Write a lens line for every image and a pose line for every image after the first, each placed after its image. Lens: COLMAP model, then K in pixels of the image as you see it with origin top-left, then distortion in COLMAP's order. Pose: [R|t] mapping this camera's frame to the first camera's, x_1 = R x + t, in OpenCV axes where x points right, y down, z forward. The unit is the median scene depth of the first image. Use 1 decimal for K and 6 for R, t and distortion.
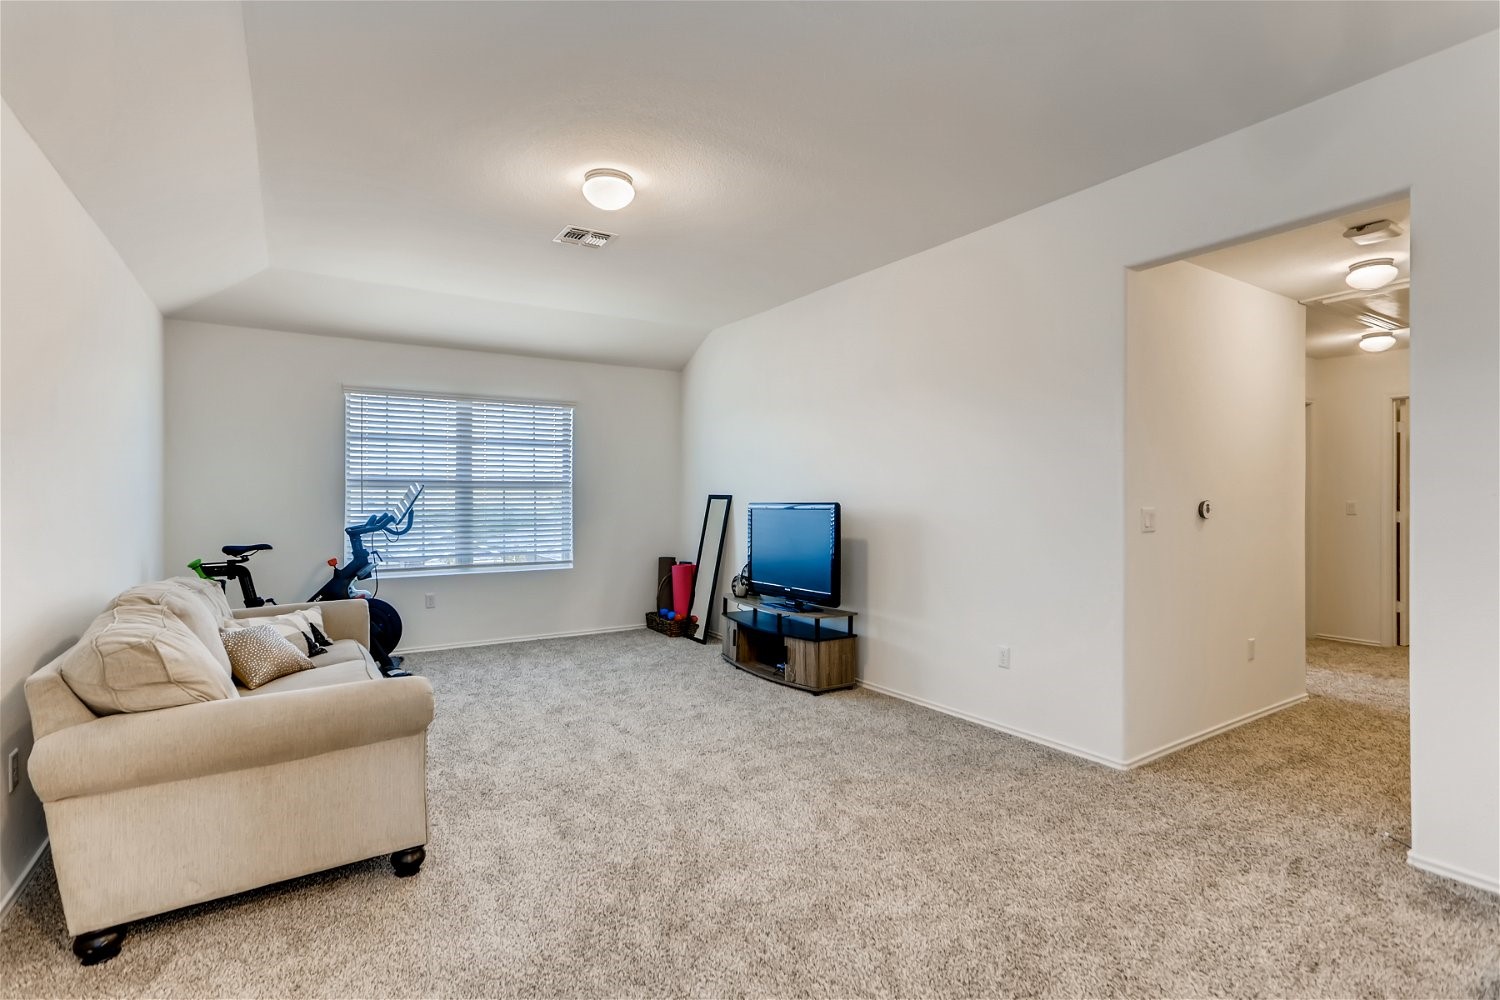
lens RADIAL K [[712.8, 0, 743.9], [0, 712.8, 497.0], [0, 0, 1]] dist [-0.000388, 0.000778]
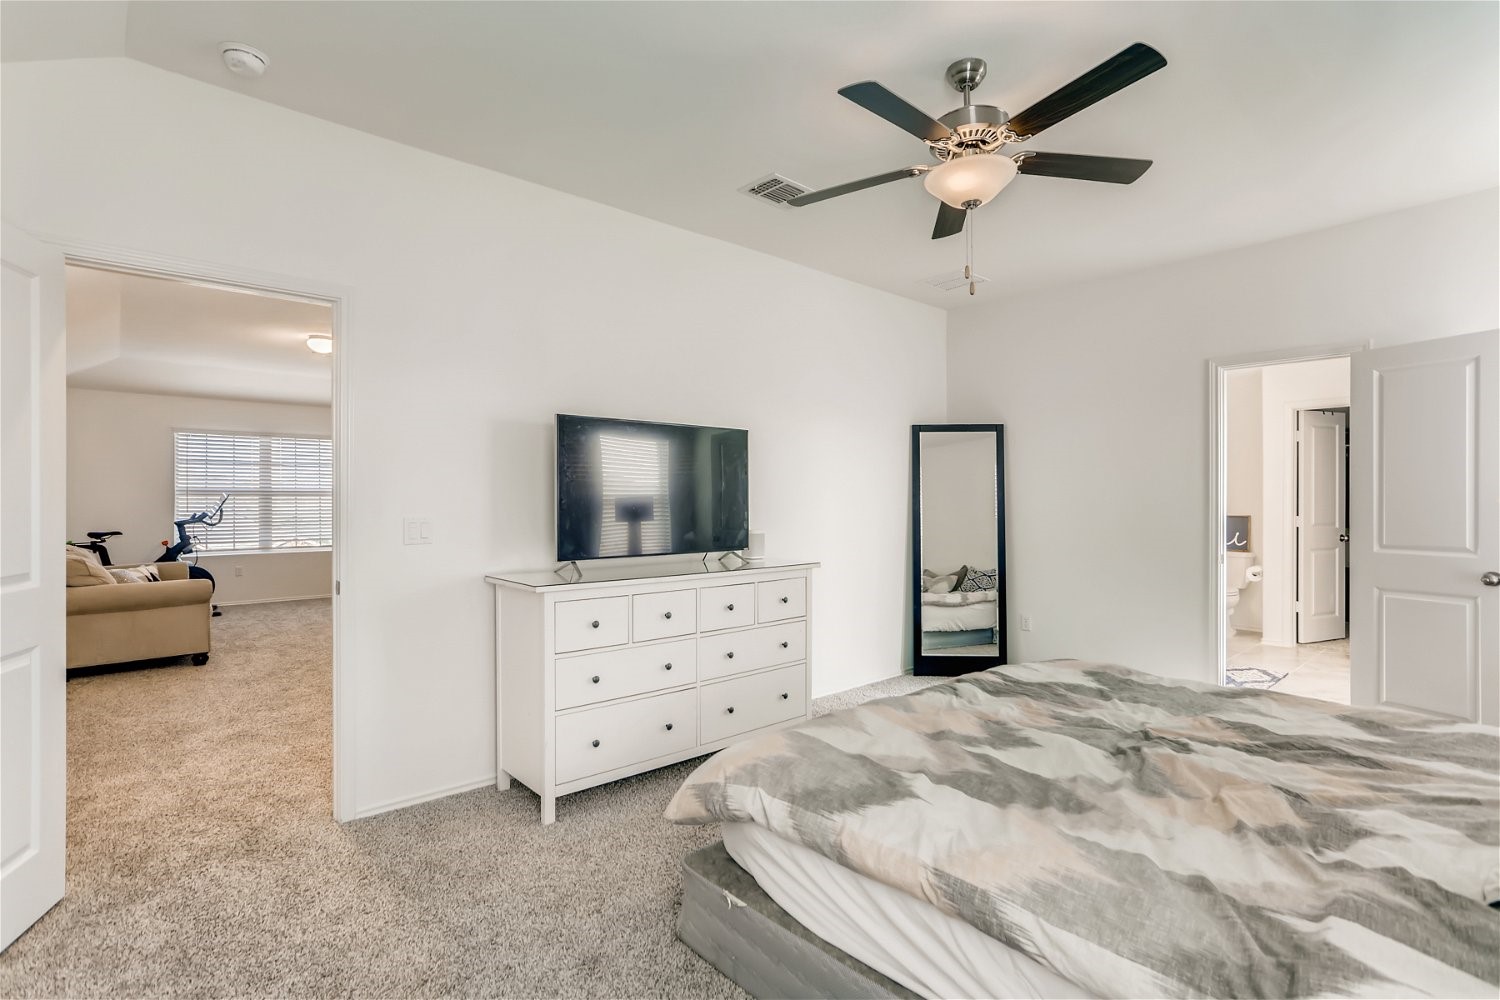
lens RADIAL K [[722.9, 0, 753.5], [0, 722.9, 497.1], [0, 0, 1]] dist [-0.000898, 0.000835]
pose [[0.987638, -0.002054, 0.156737, 0.444939], [0.003330, 0.999963, -0.007878, 0.006870], [-0.156715, 0.008303, 0.987609, -0.760438]]
